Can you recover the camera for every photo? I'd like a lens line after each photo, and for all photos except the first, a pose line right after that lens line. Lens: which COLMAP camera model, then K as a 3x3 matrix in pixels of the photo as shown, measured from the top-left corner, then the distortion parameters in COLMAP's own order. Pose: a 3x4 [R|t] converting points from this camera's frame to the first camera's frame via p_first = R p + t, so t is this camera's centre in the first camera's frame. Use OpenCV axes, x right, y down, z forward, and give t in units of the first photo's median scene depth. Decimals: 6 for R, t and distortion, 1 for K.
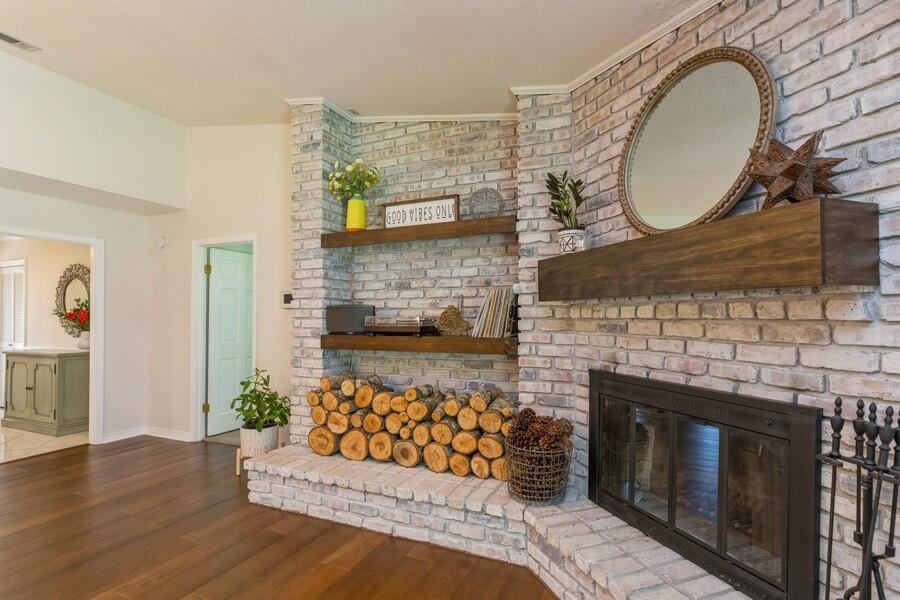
lens RADIAL K [[449.3, 0, 450.1], [0, 449.3, 316.4], [0, 0, 1]] dist [-0.001713, -0.000248]
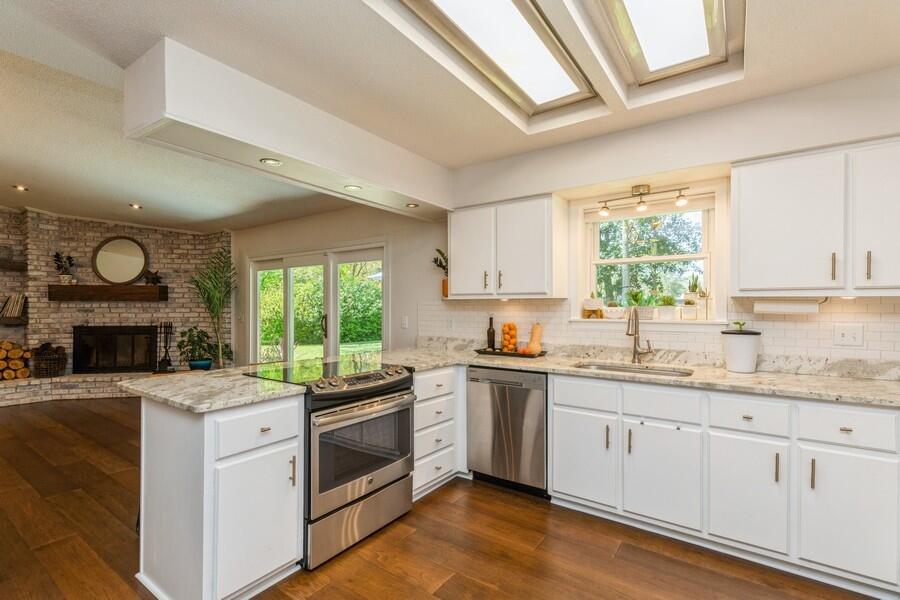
lens RADIAL K [[404.6, 0, 449.8], [0, 404.6, 305.9], [0, 0, 1]] dist [0.002385, -0.000715]
pose [[0.196052, -0.001497, 0.980592, -1.467689], [0.000073, 0.999999, 0.001512, -0.007658], [-0.980594, -0.000225, 0.196052, -1.526526]]
